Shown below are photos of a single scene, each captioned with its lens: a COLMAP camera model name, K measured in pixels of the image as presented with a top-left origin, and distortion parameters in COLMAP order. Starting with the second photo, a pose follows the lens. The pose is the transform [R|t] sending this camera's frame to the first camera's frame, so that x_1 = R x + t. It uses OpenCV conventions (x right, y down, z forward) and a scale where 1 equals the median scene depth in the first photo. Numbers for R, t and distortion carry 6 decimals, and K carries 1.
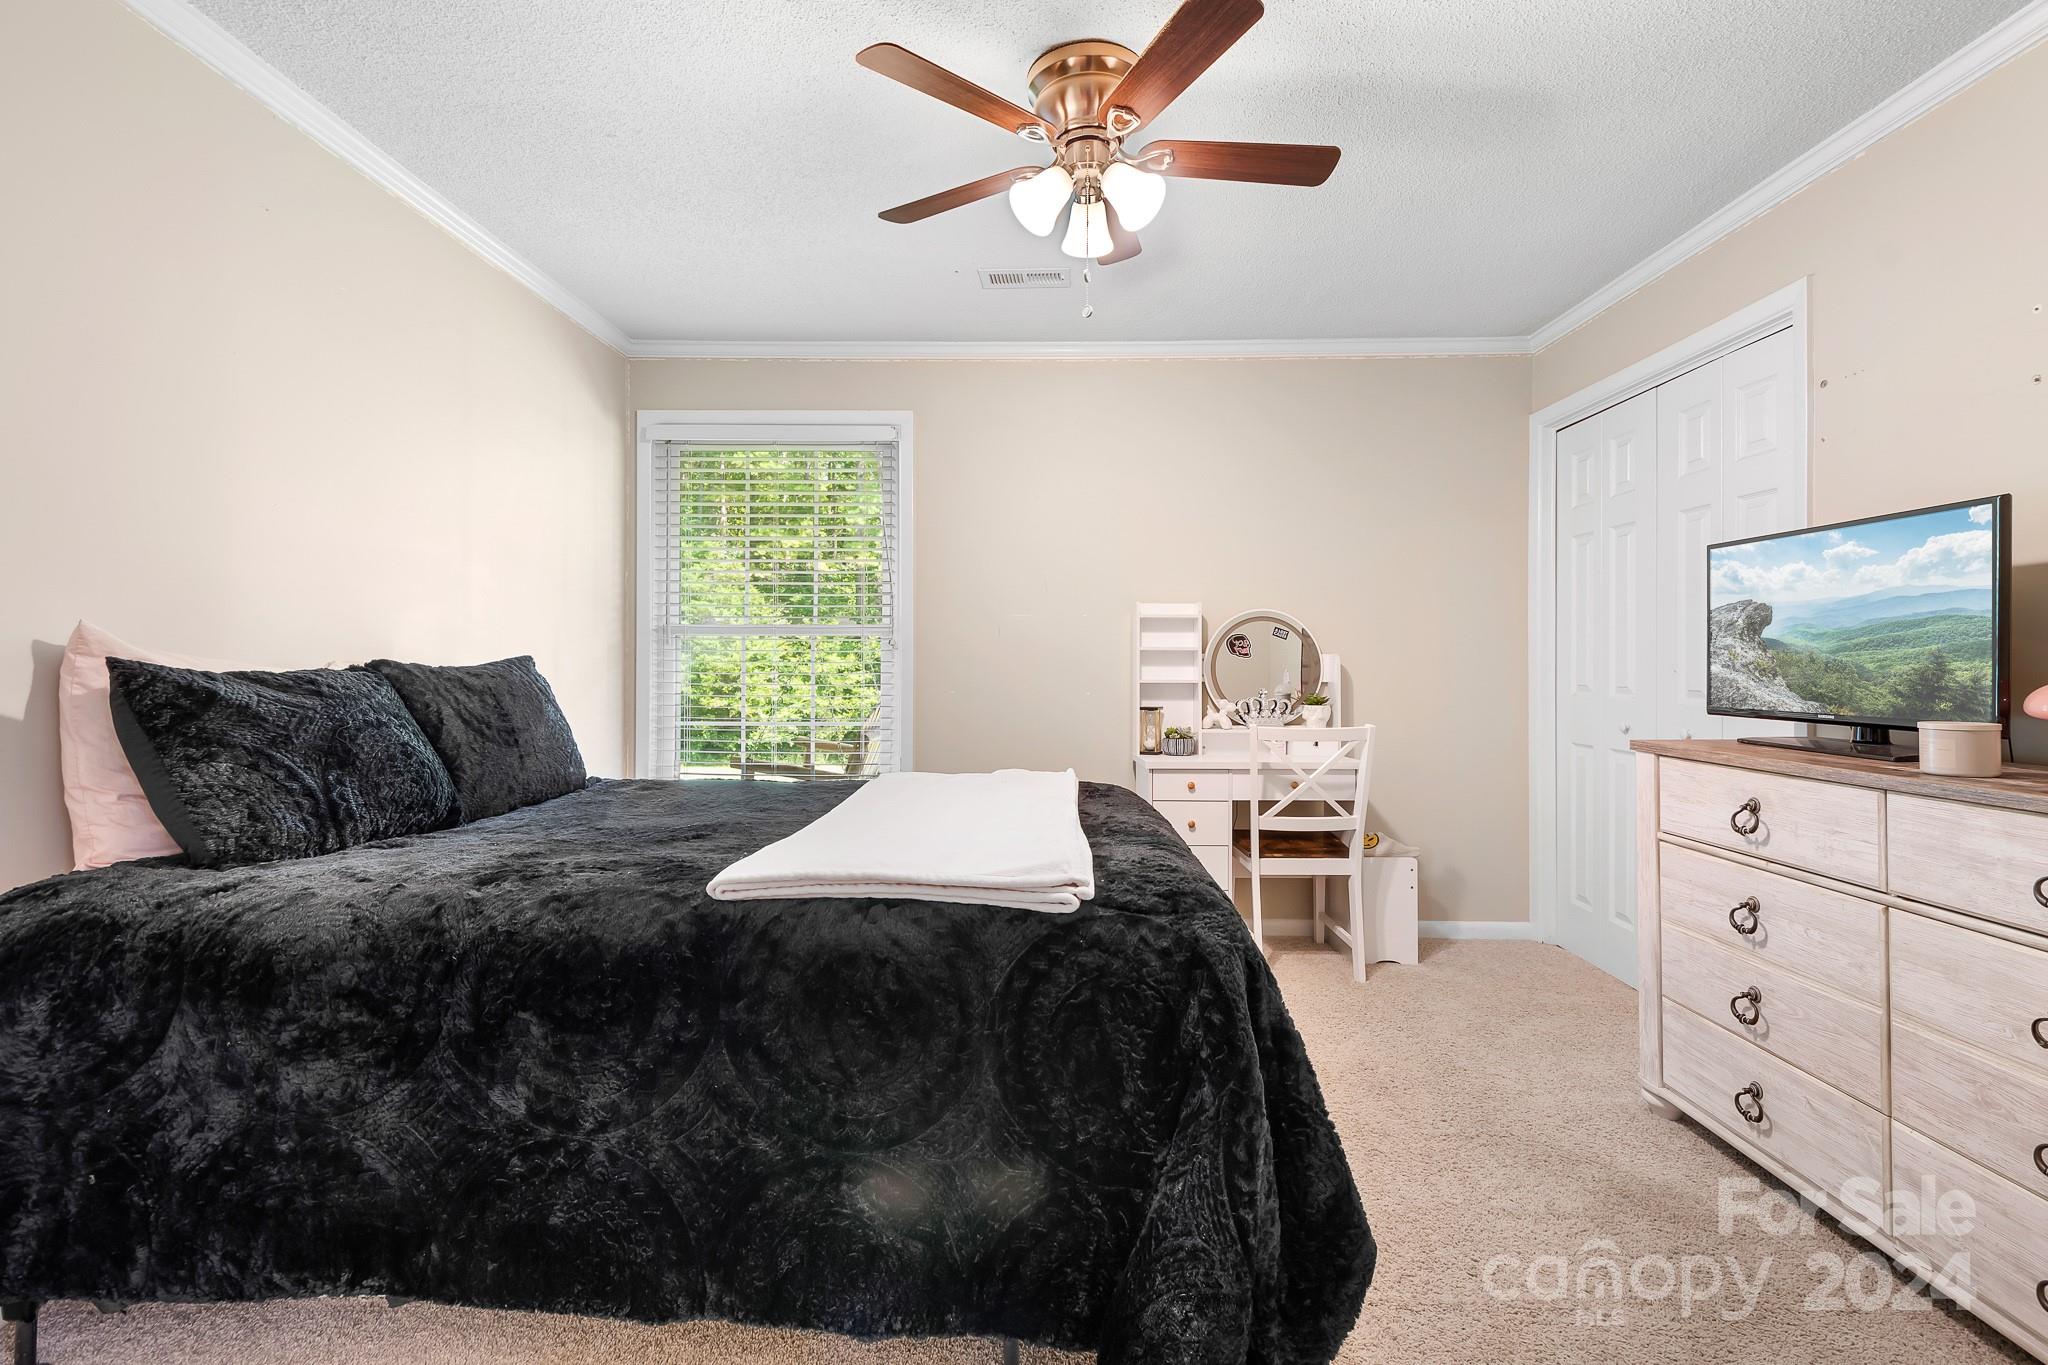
lens RADIAL K [[944.8, 0, 1027.7], [0, 944.8, 671.9], [0, 0, 1]] dist [0.010853, -0.000023]
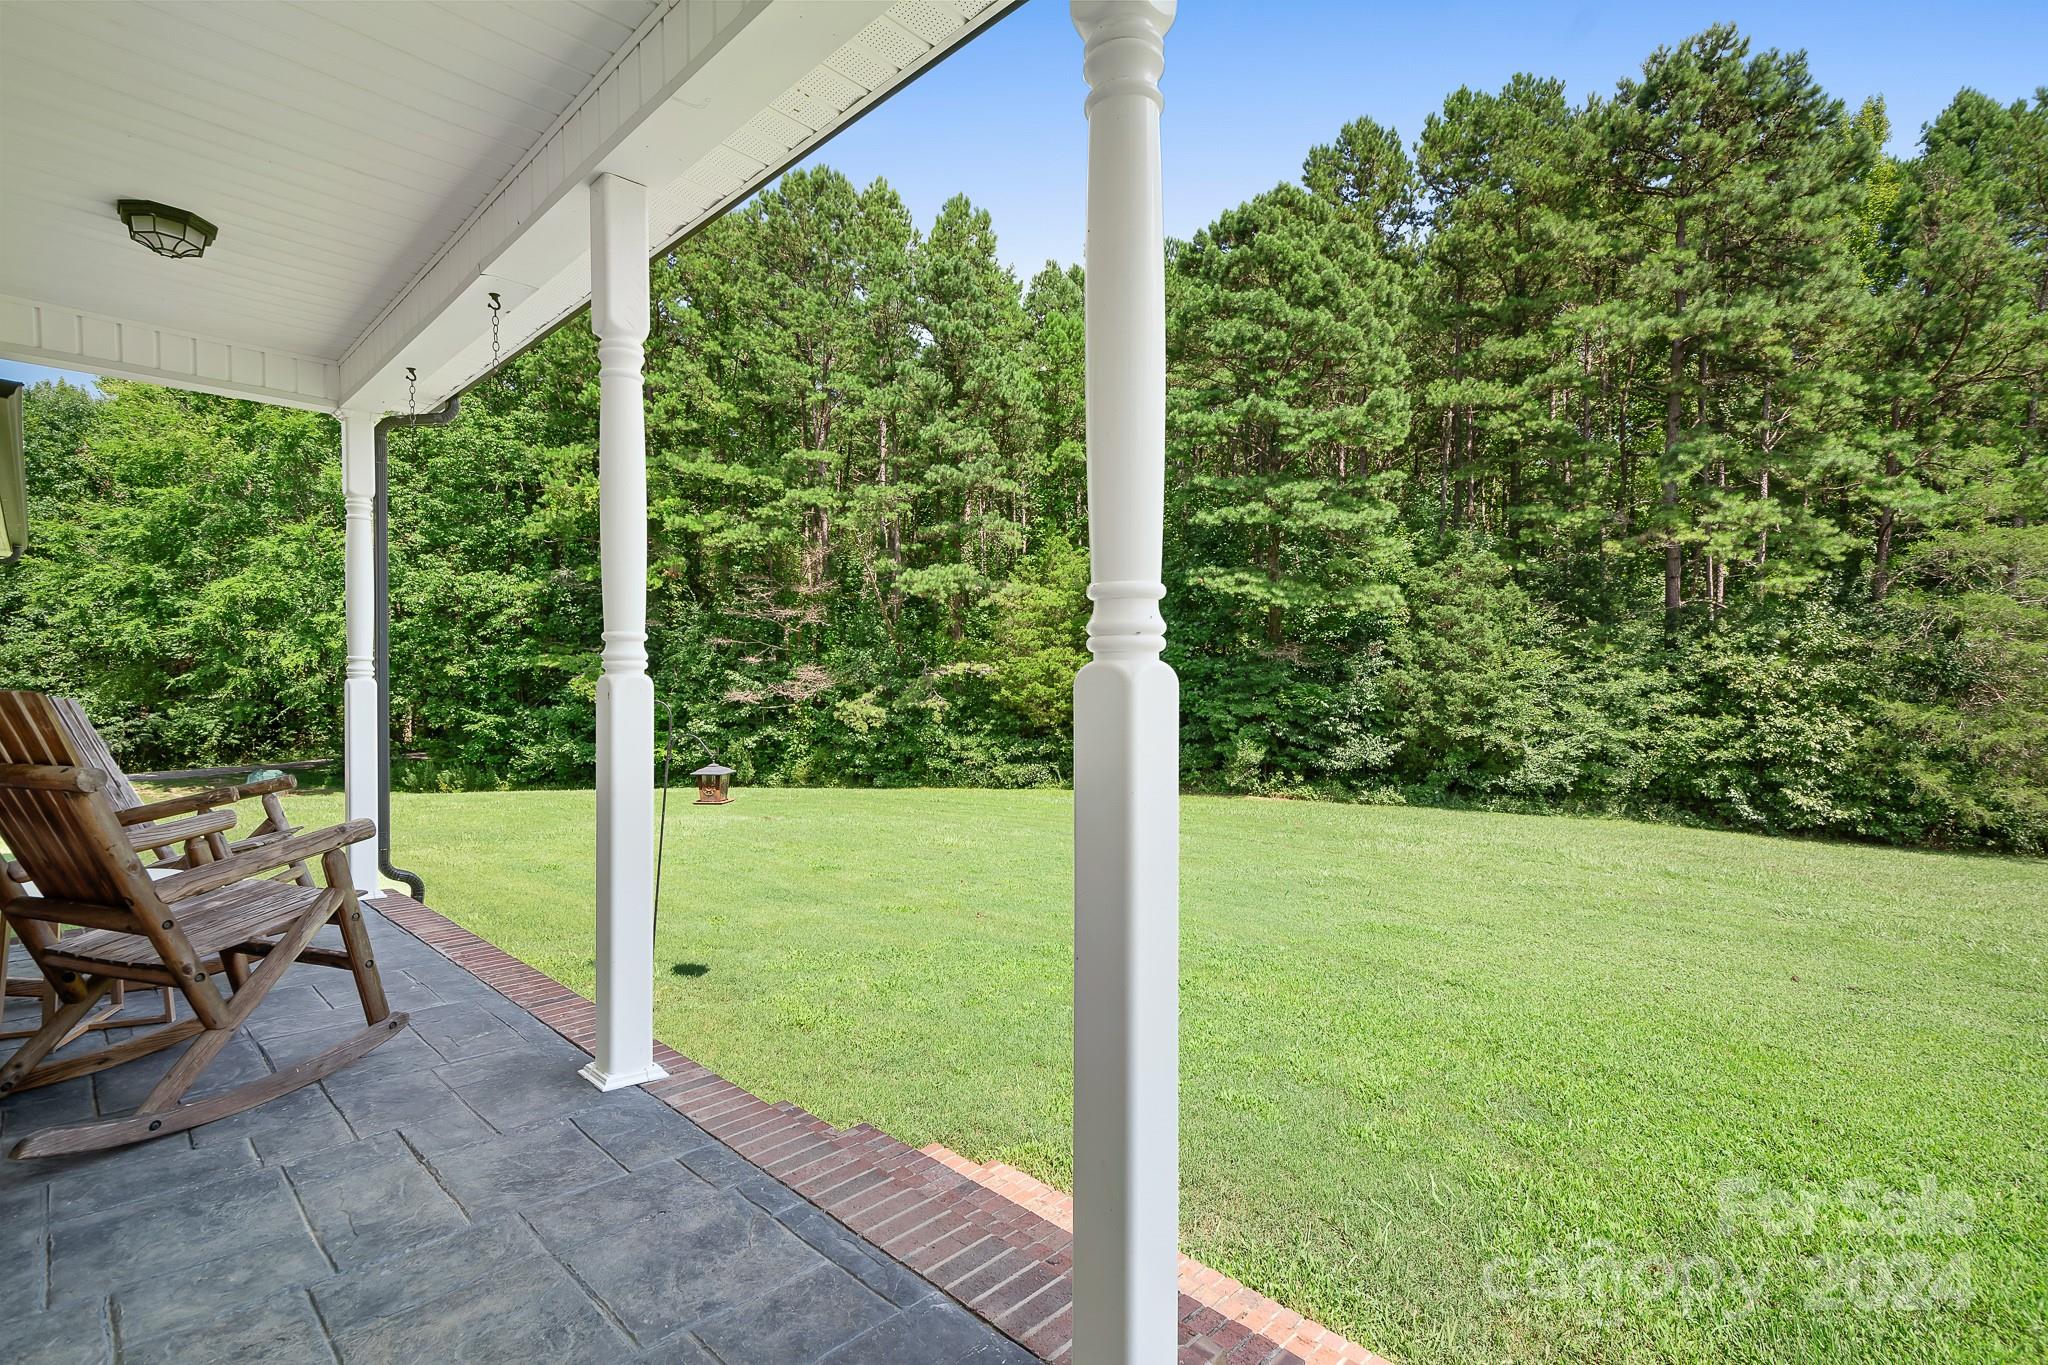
lens RADIAL K [[949.6, 0, 1025.8], [0, 949.6, 683.9], [0, 0, 1]] dist [0.002165, -0.001228]
pose [[0.734868, -0.005729, -0.678186, -0.054845], [0.000251, 0.999967, -0.008175, -0.001078], [0.678211, 0.005837, 0.734844, 0.150174]]
